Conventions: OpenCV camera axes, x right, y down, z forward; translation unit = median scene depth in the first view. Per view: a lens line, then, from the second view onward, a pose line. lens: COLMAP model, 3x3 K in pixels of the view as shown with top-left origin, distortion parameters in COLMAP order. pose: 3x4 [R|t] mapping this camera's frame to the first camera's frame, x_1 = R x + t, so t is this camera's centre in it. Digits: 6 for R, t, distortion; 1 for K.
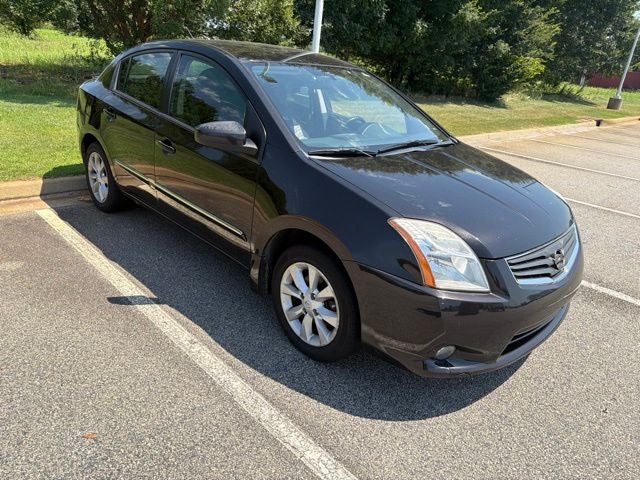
lens RADIAL K [[451.5, 0, 324.4], [0, 451.5, 237.1], [0, 0, 1]] dist [0.005167, -0.011338]
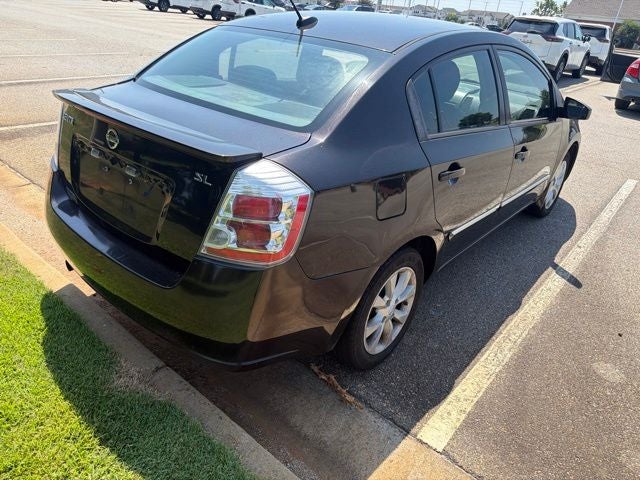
lens RADIAL K [[451.5, 0, 320.6], [0, 451.5, 245.3], [0, 0, 1]] dist [0.005167, -0.011338]
pose [[-0.067730, -0.554591, 0.829362, -1.285440], [0.281160, 0.786970, 0.549205, -0.729310], [-0.957268, 0.270381, 0.102627, 1.451148]]
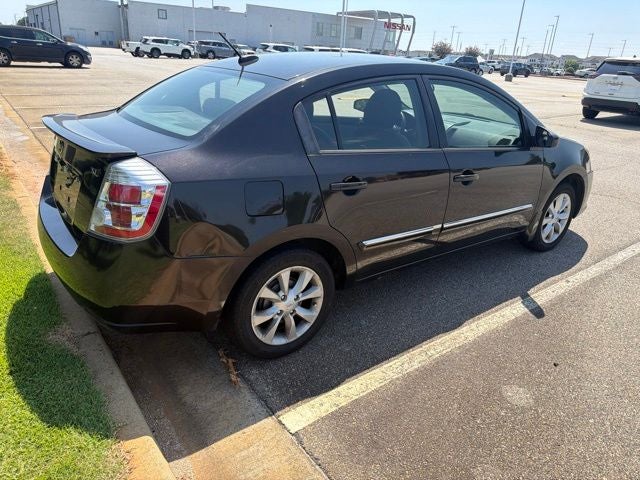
lens RADIAL K [[451.5, 0, 318.4], [0, 451.5, 239.5], [0, 0, 1]] dist [0.005167, -0.011338]
pose [[0.158884, -0.457764, 0.874762, -1.392266], [0.332893, 0.858972, 0.389037, -0.604404], [-0.929483, 0.229391, 0.288863, 1.120892]]
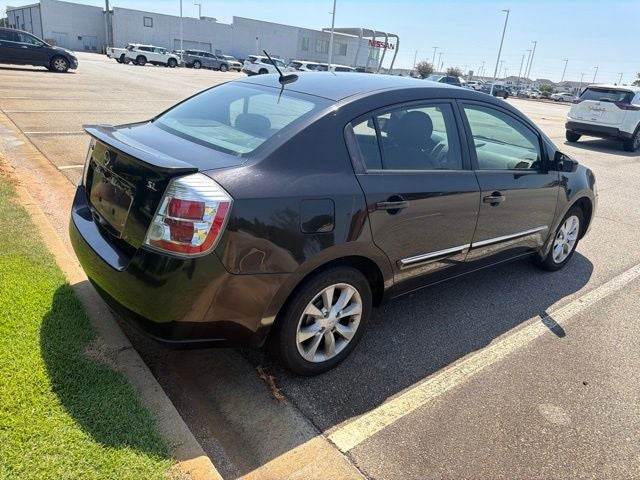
lens RADIAL K [[451.5, 0, 321.4], [0, 451.5, 237.0], [0, 0, 1]] dist [0.005167, -0.011338]
pose [[0.122385, -0.426225, 0.896300, -1.411773], [0.293615, 0.878214, 0.377532, -0.654068], [-0.948057, 0.216963, 0.232627, 1.229279]]
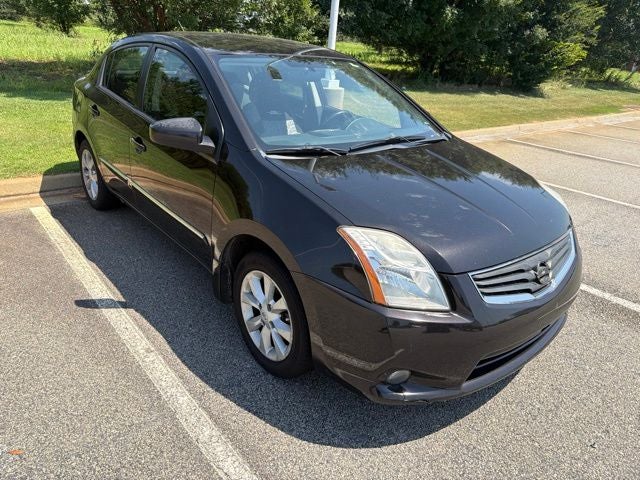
lens RADIAL K [[451.5, 0, 321.9], [0, 451.5, 240.4], [0, 0, 1]] dist [0.005167, -0.011338]
pose [[0.996556, 0.011814, -0.082079, 0.129959], [-0.009901, 0.999671, 0.023681, -0.024031], [0.082332, -0.022787, 0.996344, 0.071218]]
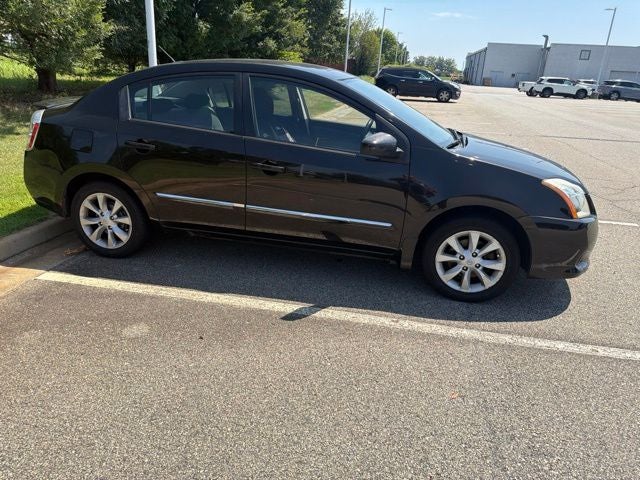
lens RADIAL K [[451.5, 0, 326.0], [0, 451.5, 236.2], [0, 0, 1]] dist [0.005167, -0.011338]
pose [[0.833953, -0.240775, 0.496537, -0.846079], [0.235879, 0.968984, 0.073701, -0.097864], [-0.498882, 0.055660, 0.864881, 0.057627]]
